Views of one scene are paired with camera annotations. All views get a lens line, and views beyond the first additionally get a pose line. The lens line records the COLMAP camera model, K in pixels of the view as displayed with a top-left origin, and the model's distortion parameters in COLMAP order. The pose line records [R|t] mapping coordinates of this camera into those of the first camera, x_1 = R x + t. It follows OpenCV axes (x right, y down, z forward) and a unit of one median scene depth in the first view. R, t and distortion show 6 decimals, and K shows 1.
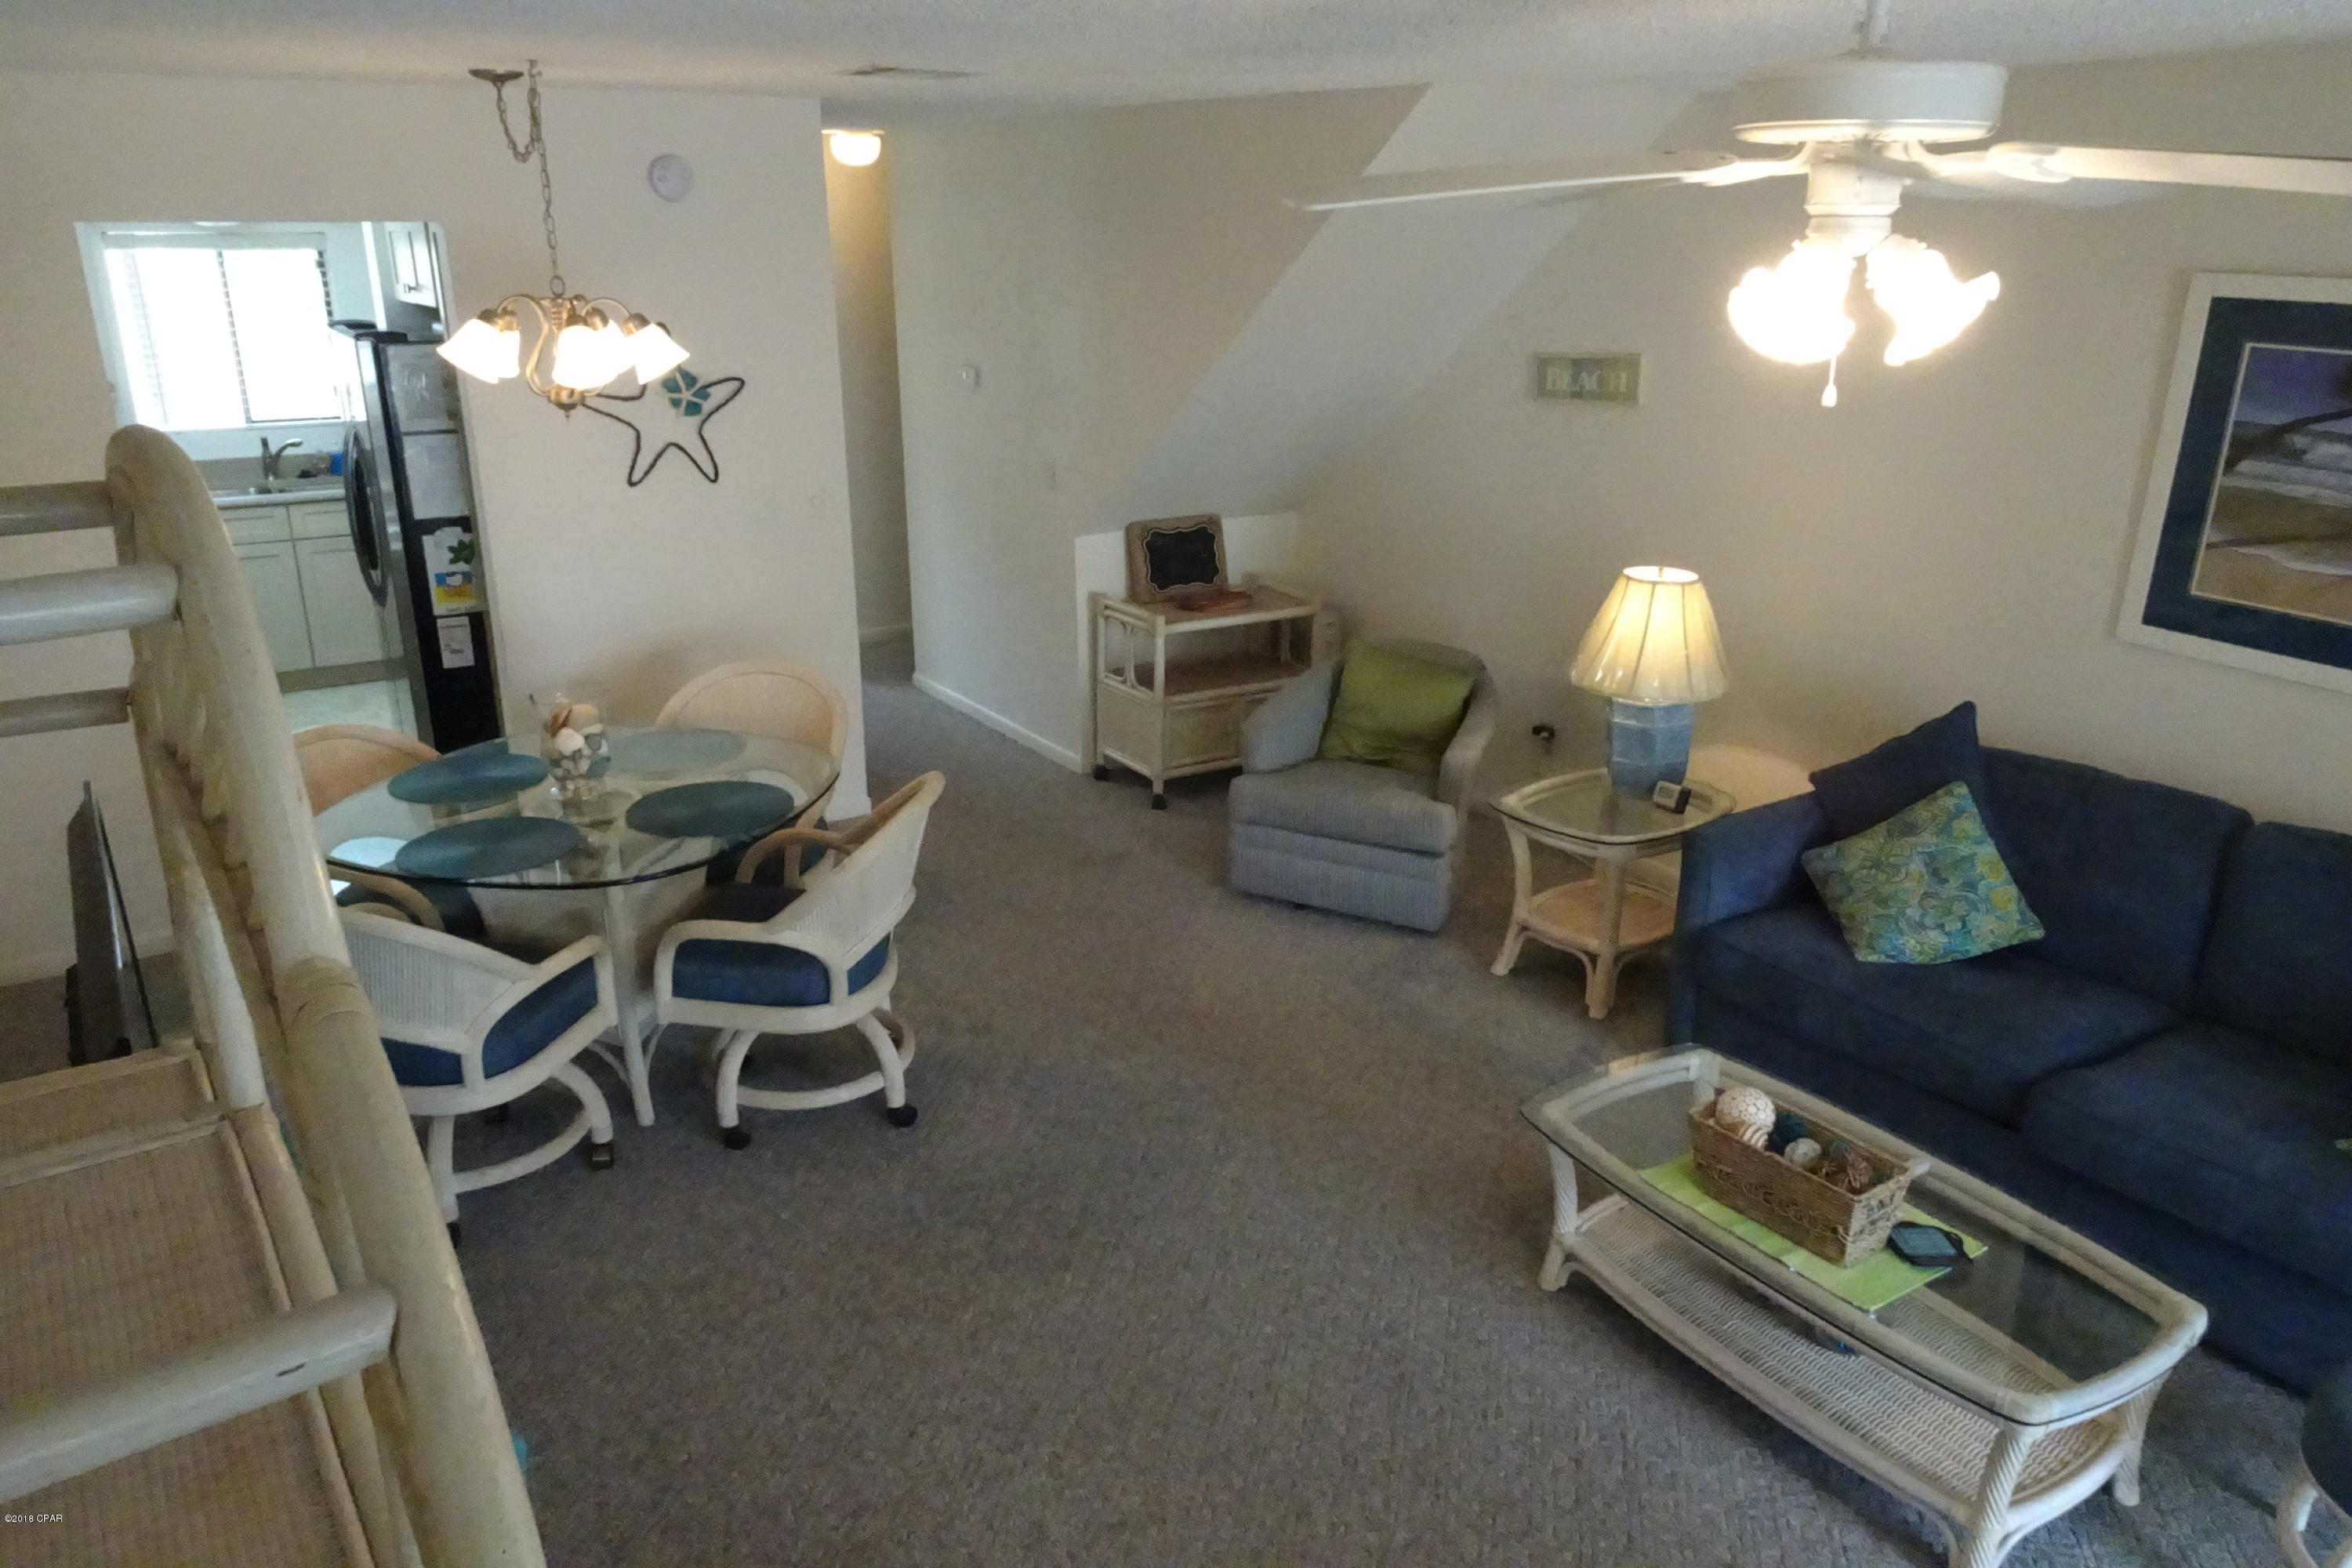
lens RADIAL K [[1684.0, 0, 1180.4], [0, 1684.0, 790.1], [0, 0, 1]] dist [0.017533, -0.003107]
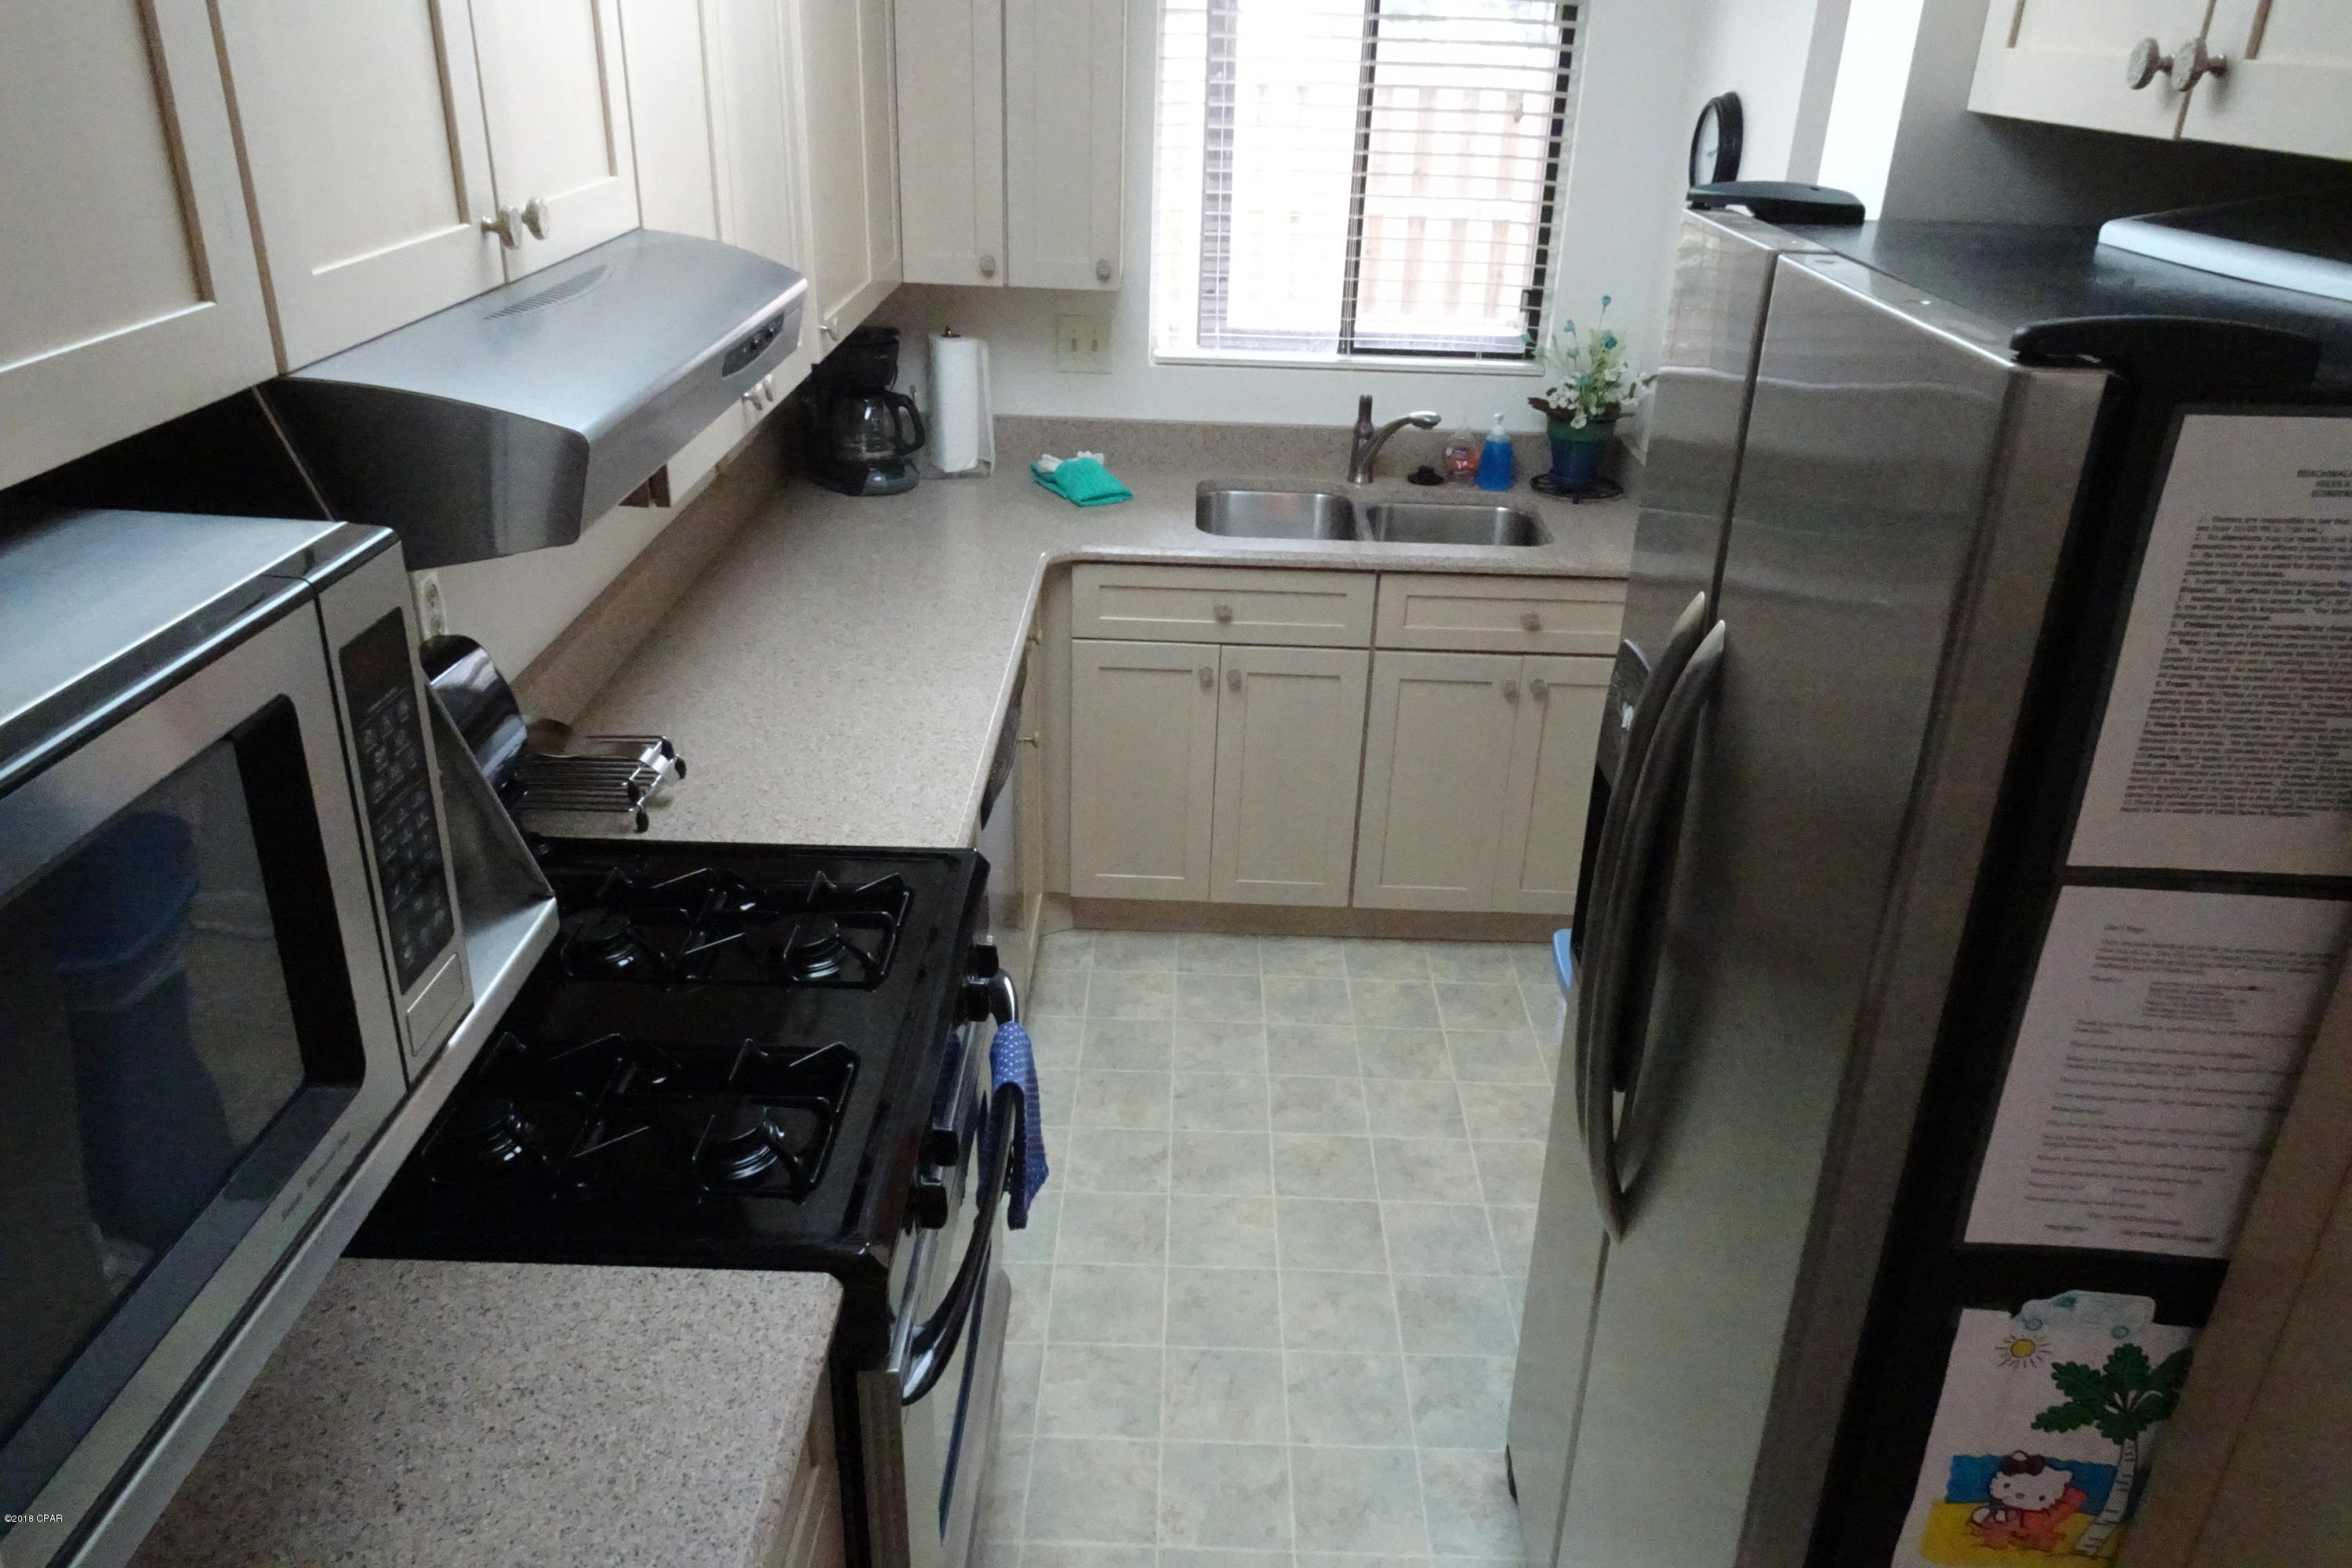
lens RADIAL K [[1684.0, 0, 1174.5], [0, 1684.0, 783.3], [0, 0, 1]] dist [0.017533, -0.003107]
pose [[0.828358, 0.260352, -0.496024, -0.629940], [-0.211820, 0.965272, 0.152911, -0.317323], [0.518609, -0.021597, 0.854738, 1.103659]]
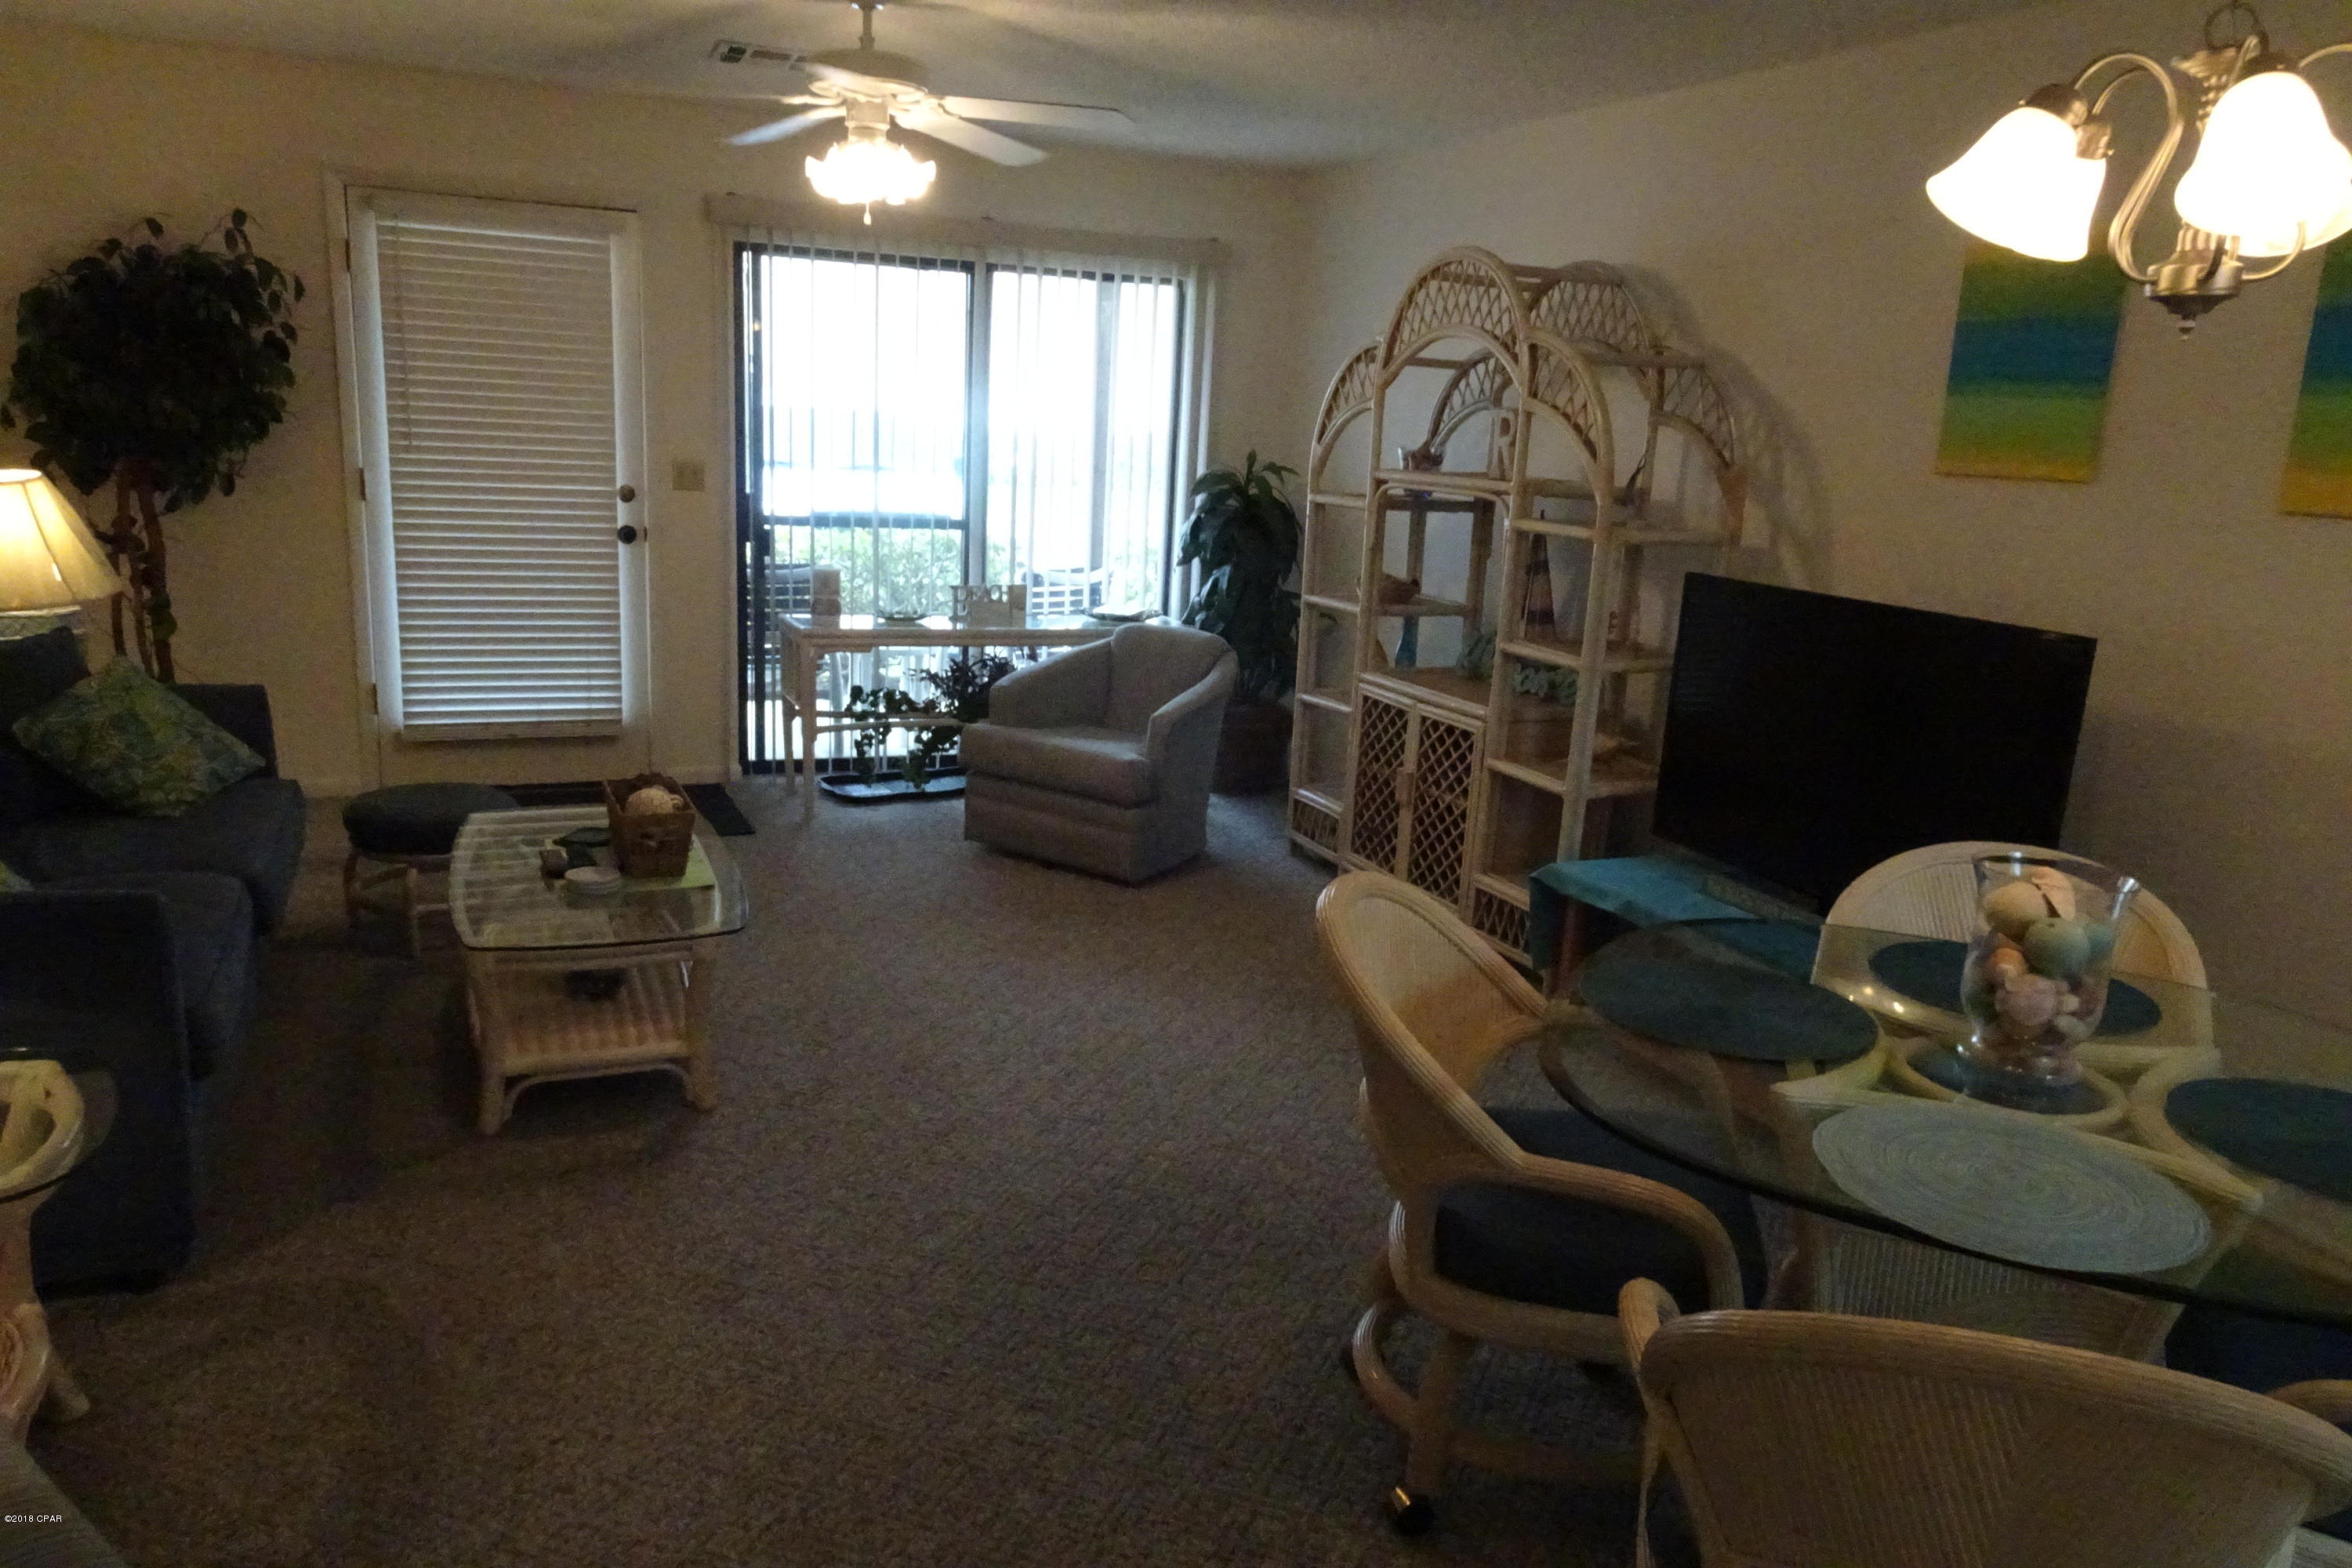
lens RADIAL K [[1684.0, 0, 1180.9], [0, 1684.0, 793.1], [0, 0, 1]] dist [0.017533, -0.003107]
pose [[-0.983609, -0.088784, 0.156943, -0.180265], [0.006972, 0.851002, 0.525117, -0.345985], [-0.180181, 0.517604, -0.836434, 1.456469]]
